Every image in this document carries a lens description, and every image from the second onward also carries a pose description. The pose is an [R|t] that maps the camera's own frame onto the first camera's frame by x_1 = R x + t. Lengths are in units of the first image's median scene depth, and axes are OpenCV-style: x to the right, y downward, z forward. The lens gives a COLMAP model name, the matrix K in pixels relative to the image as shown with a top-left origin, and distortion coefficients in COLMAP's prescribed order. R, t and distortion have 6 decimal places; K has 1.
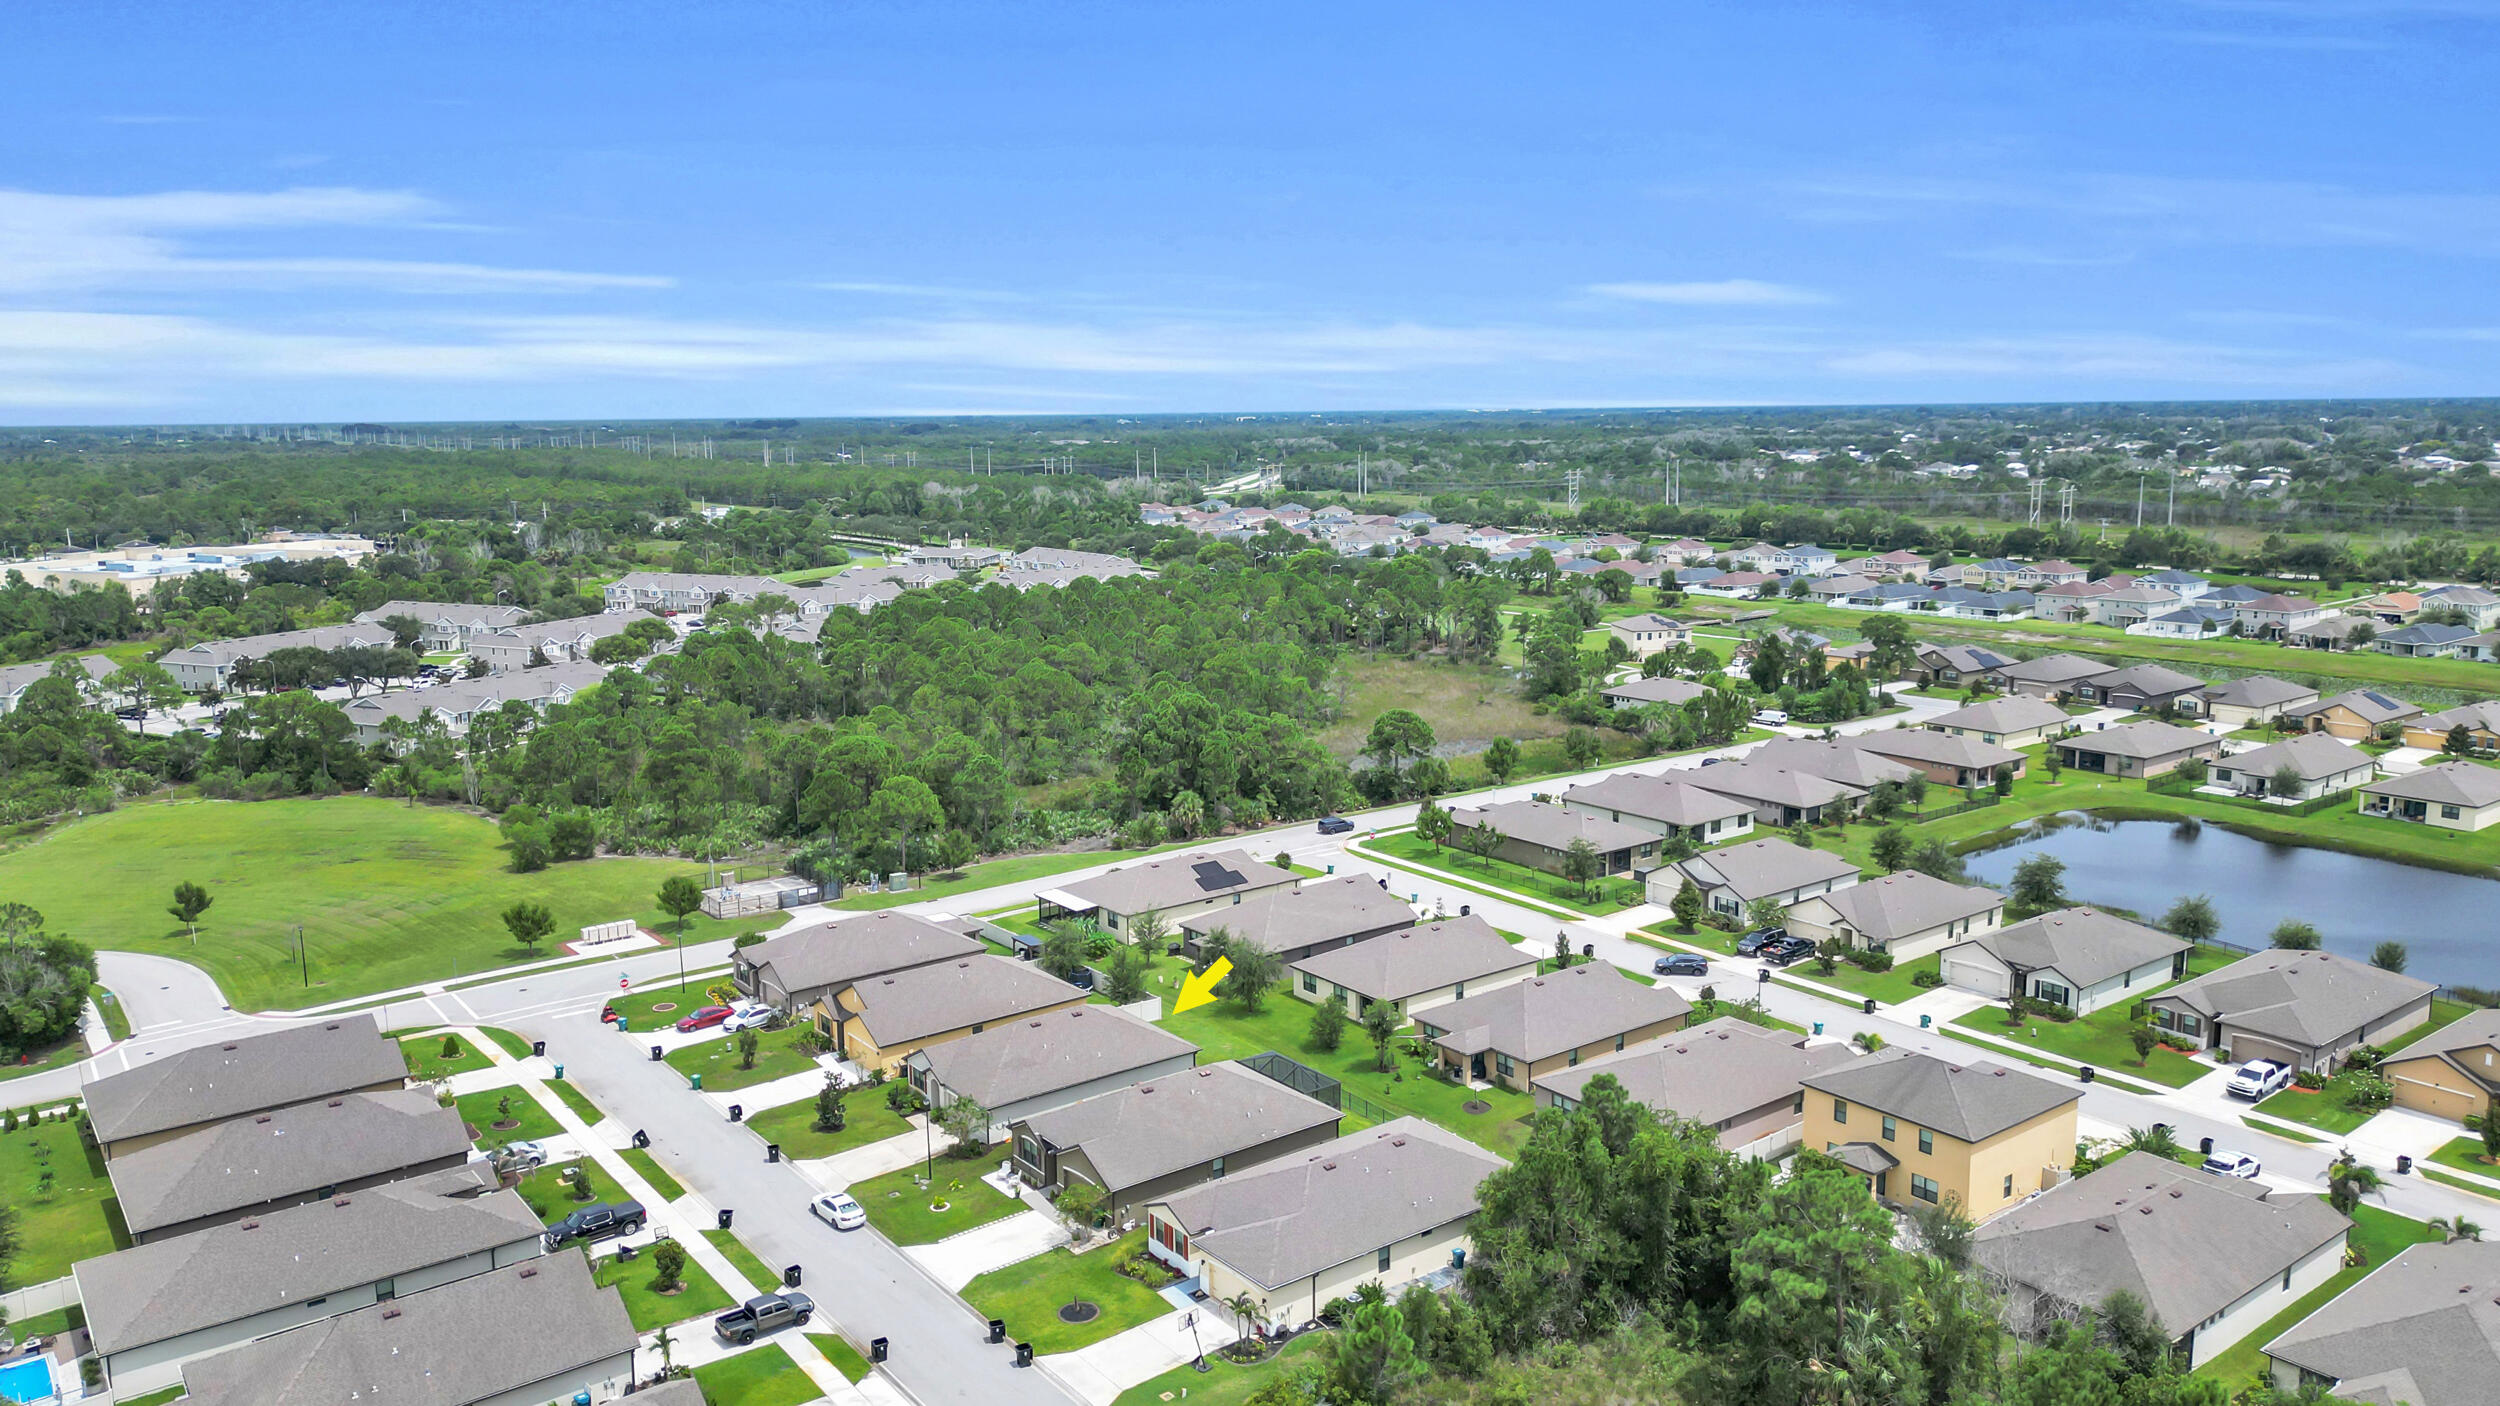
lens RADIAL K [[1792.1, 0, 1241.0], [0, 1792.1, 663.3], [0, 0, 1]] dist [0.112718, -0.112073]
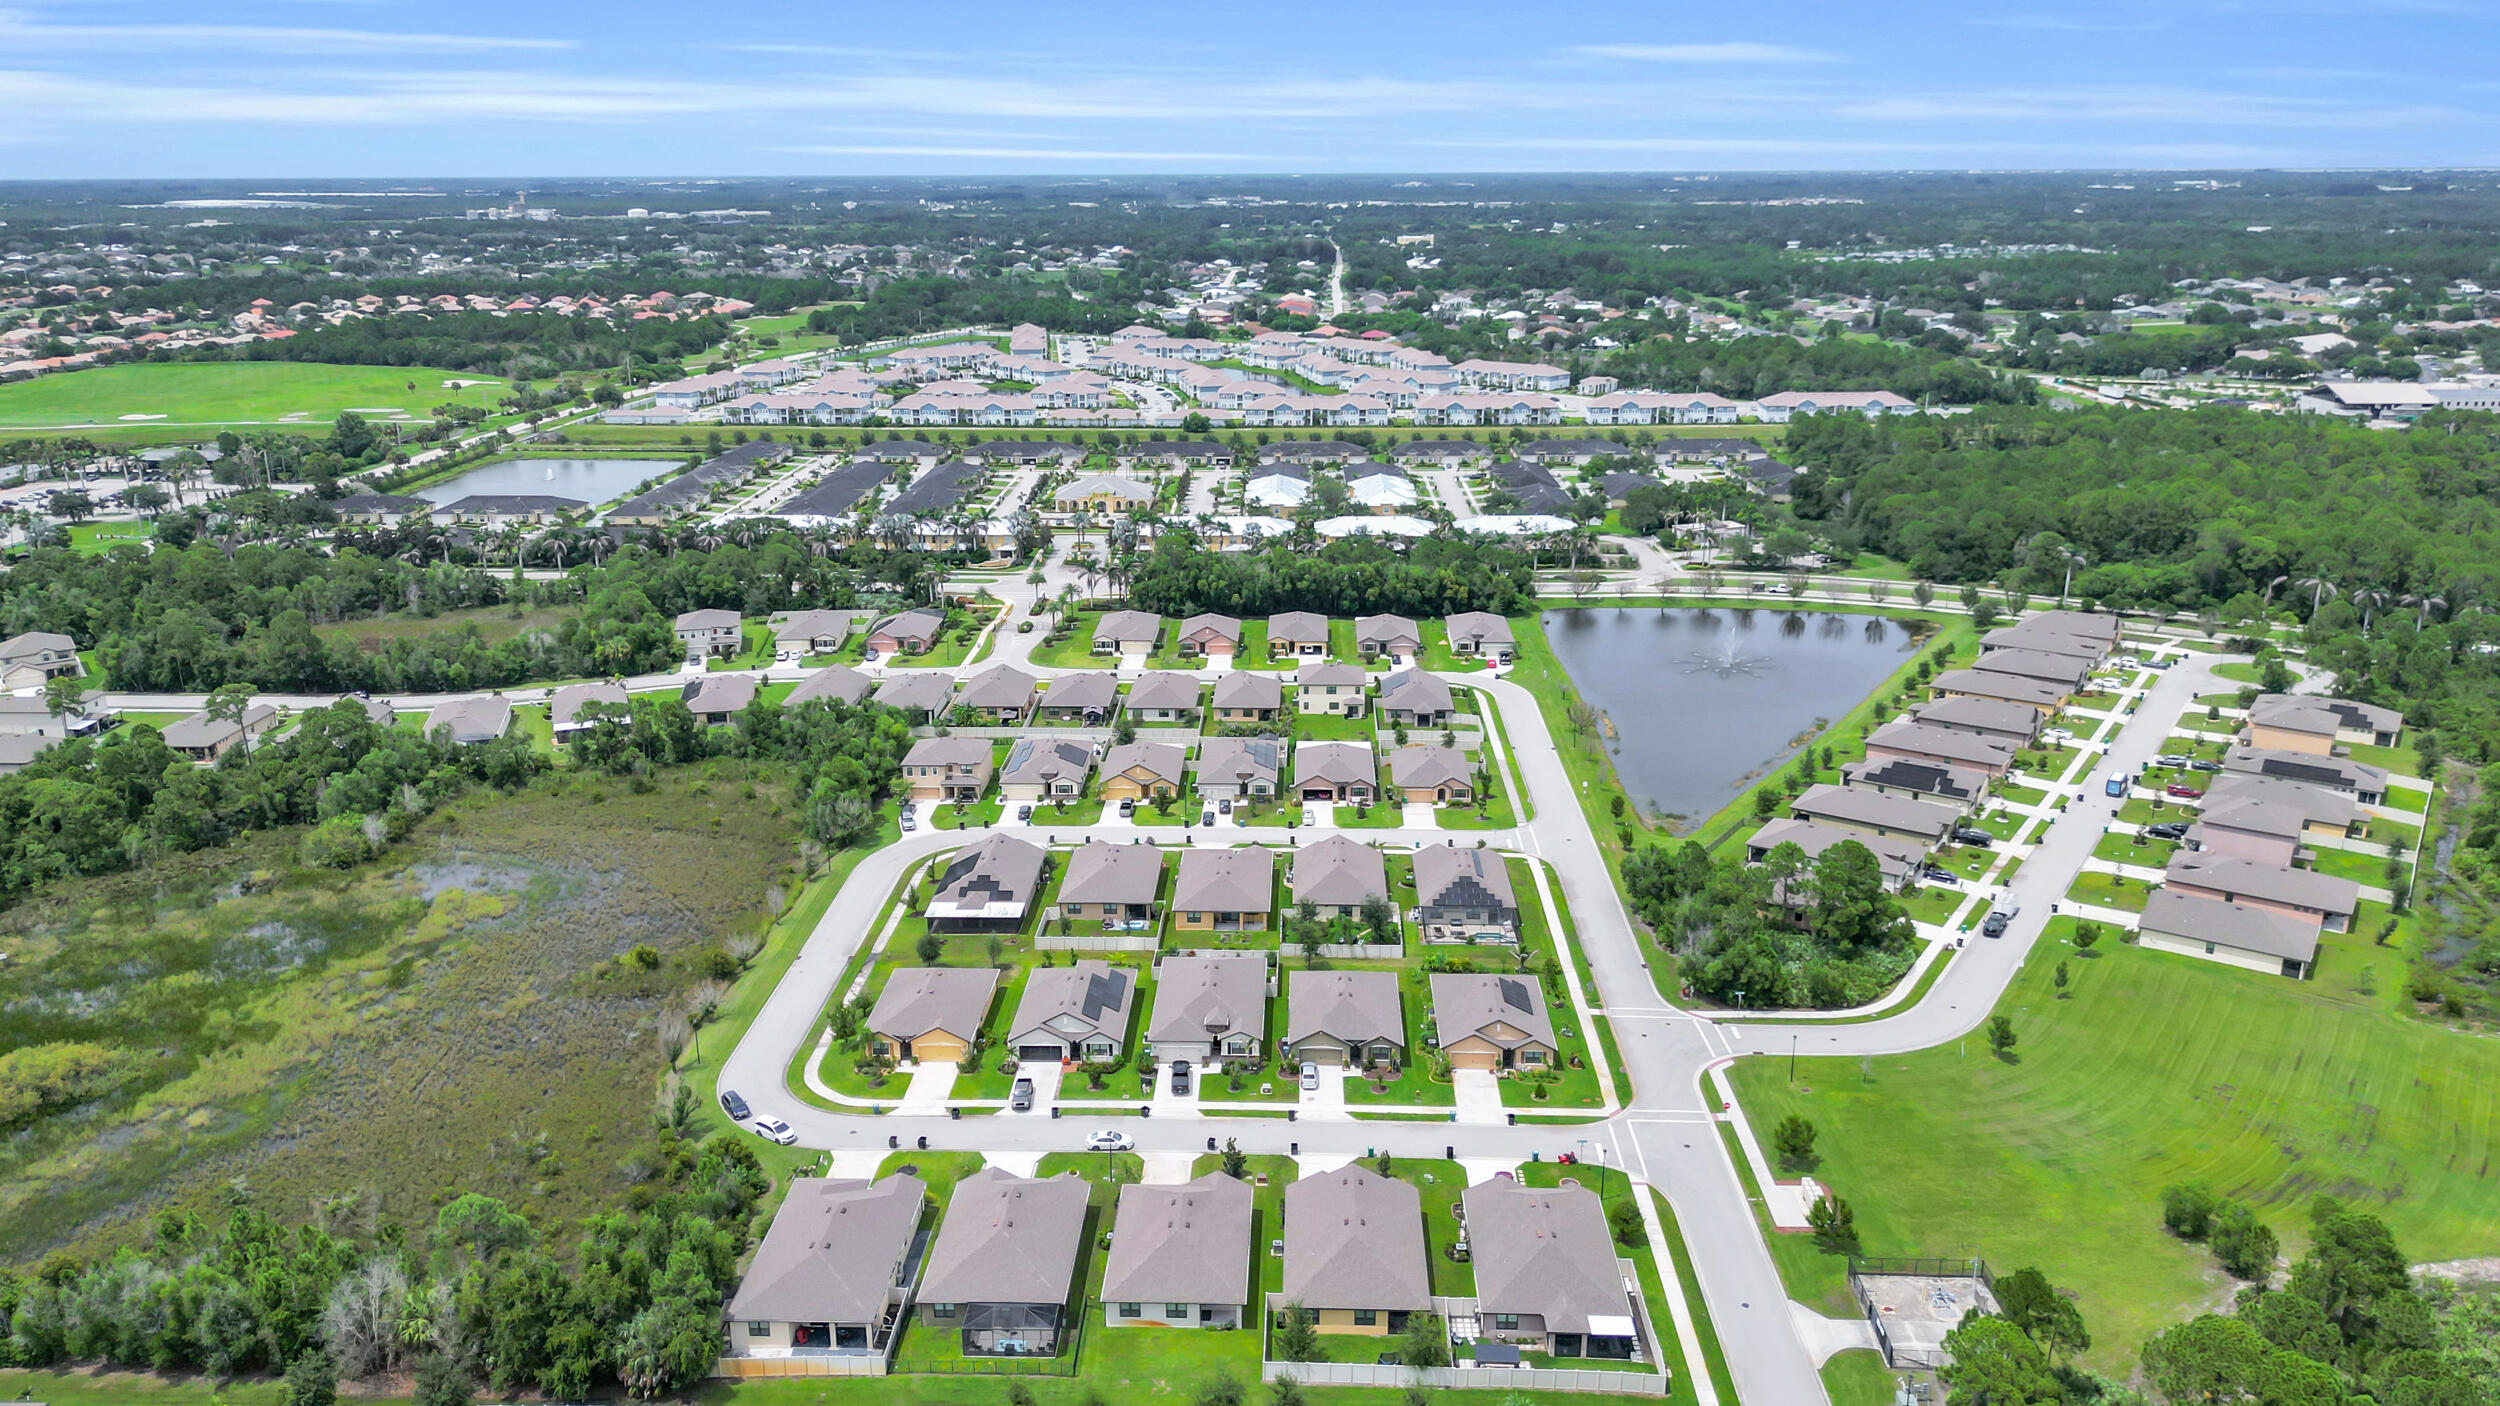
lens RADIAL K [[1779.2, 0, 1231.1], [0, 1779.2, 701.0], [0, 0, 1]] dist [0.095761, -0.108893]
pose [[-0.640306, 0.236428, -0.730829, 0.529446], [-0.095833, 0.919427, 0.381404, -0.459818], [0.762119, 0.314253, -0.566057, 1.245942]]
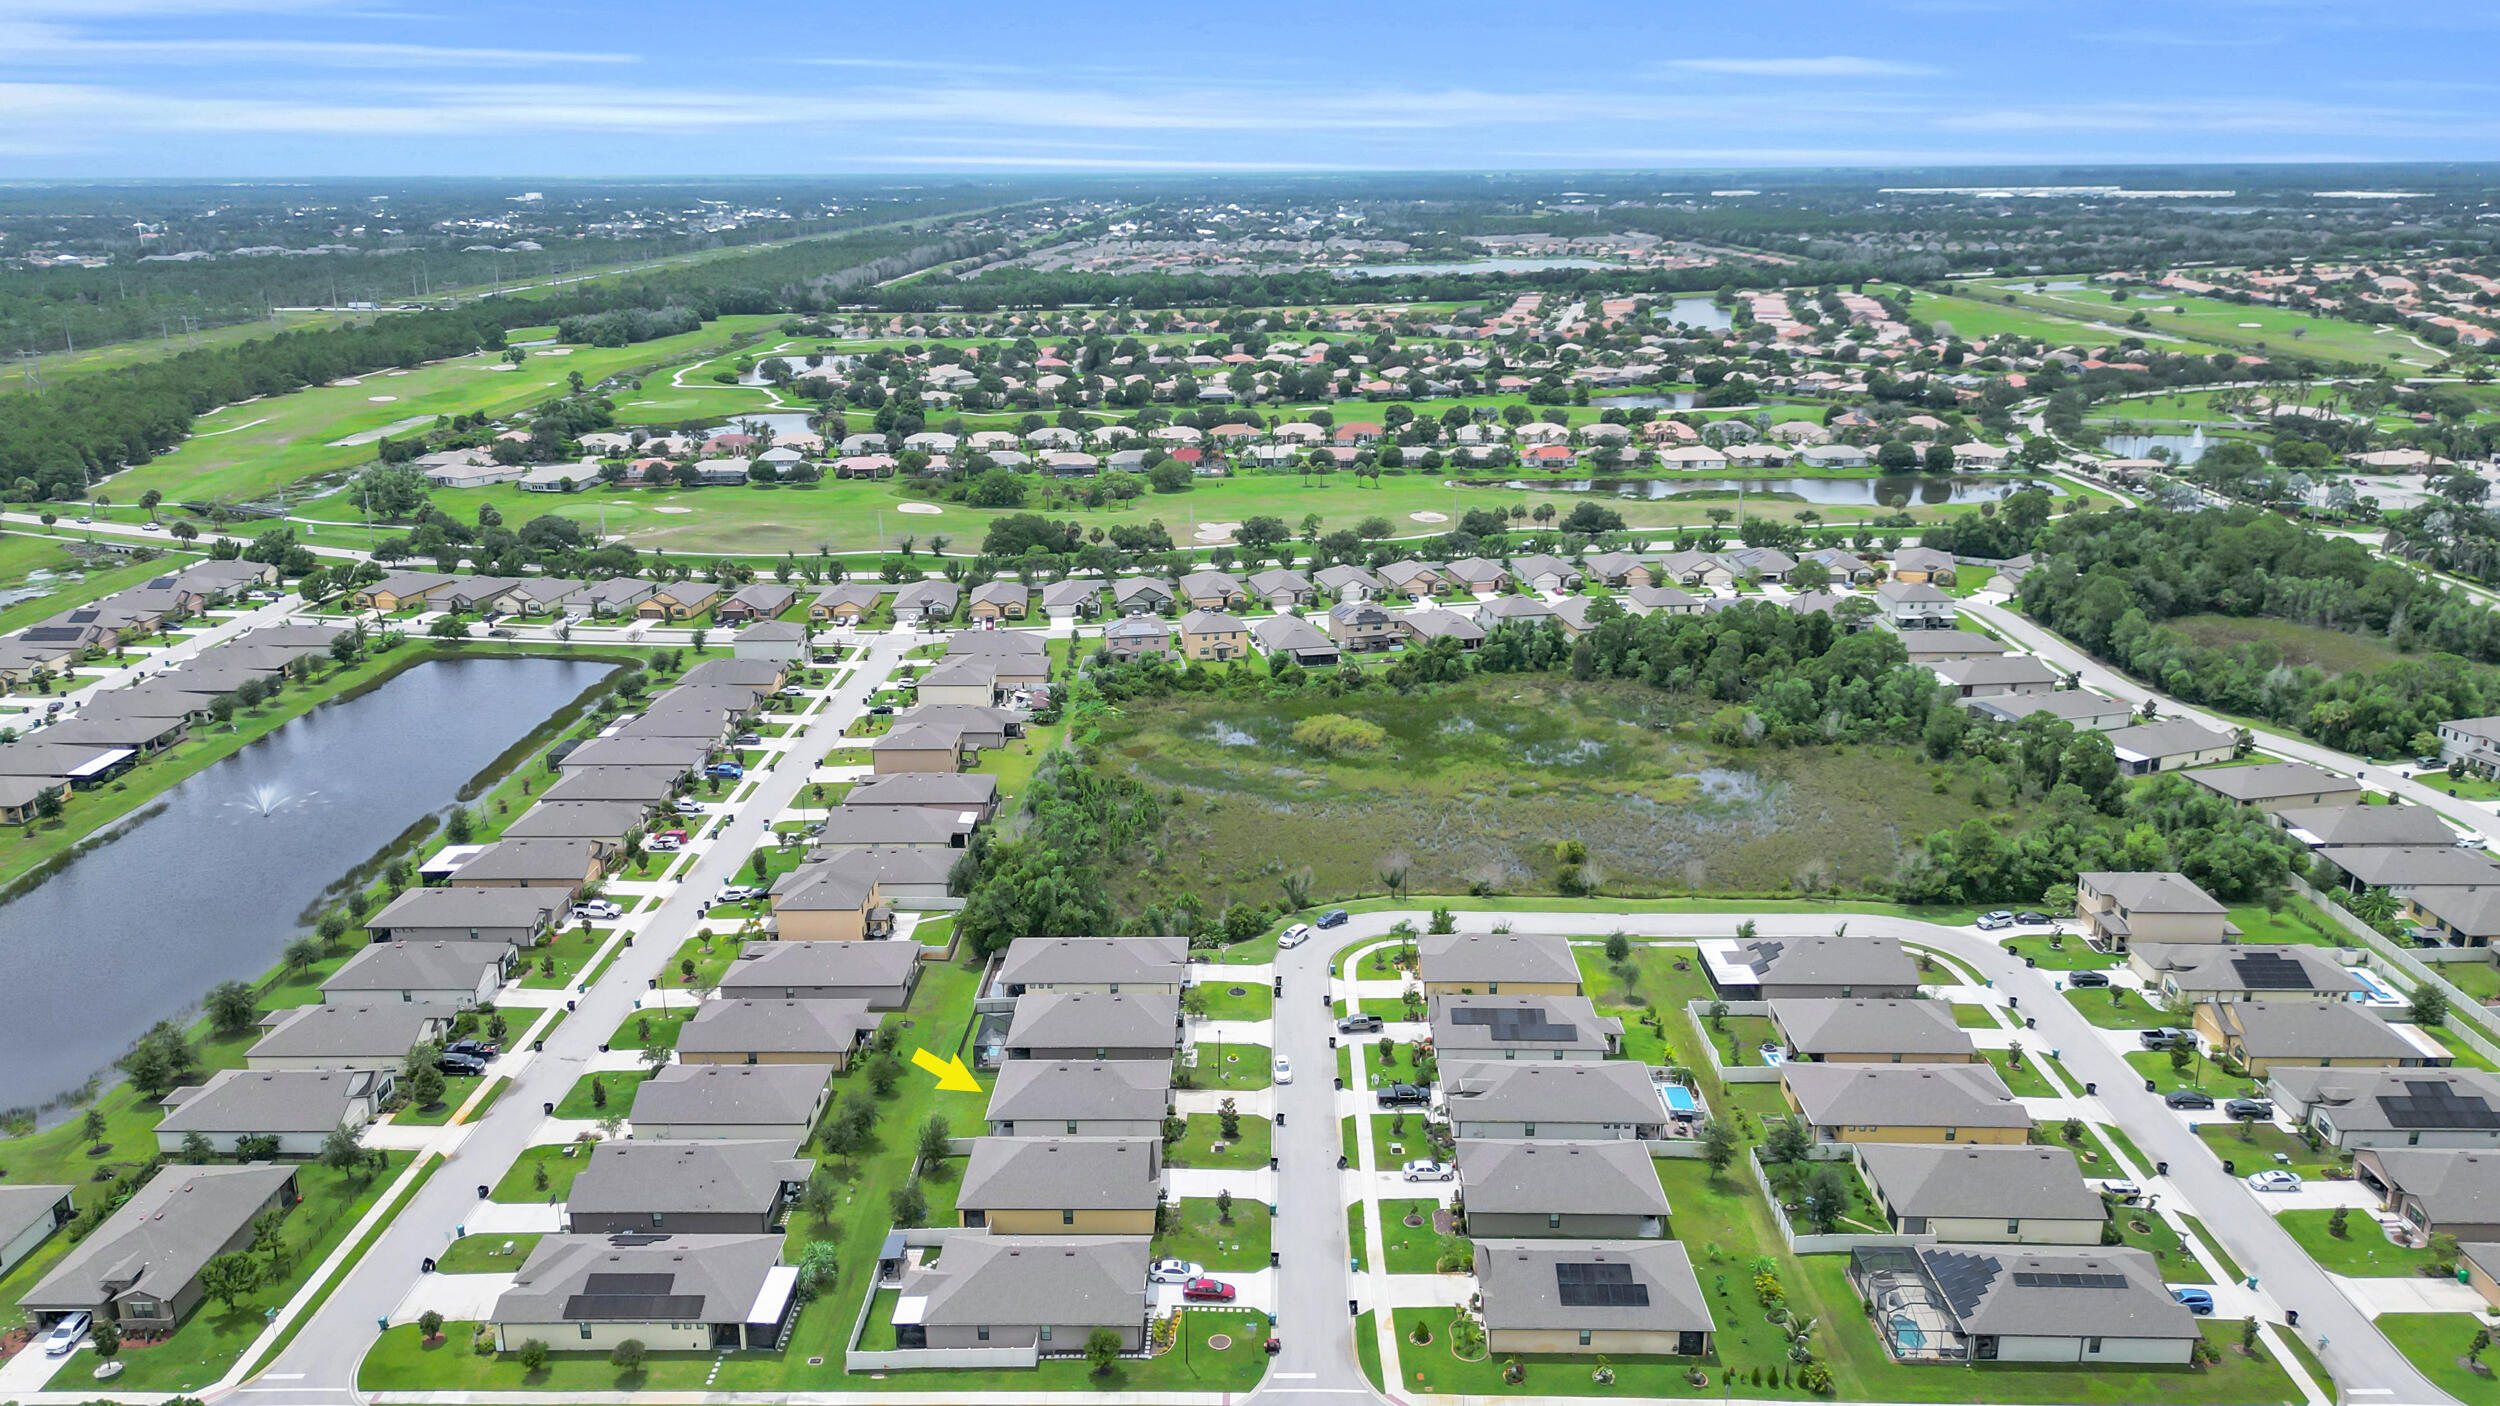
lens RADIAL K [[1779.2, 0, 1231.1], [0, 1779.2, 701.0], [0, 0, 1]] dist [0.095761, -0.108893]
pose [[-0.779924, -0.161670, 0.604634, -0.772376], [0.107256, 0.917246, 0.383608, -0.457088], [-0.616616, 0.364036, -0.698042, 1.395578]]
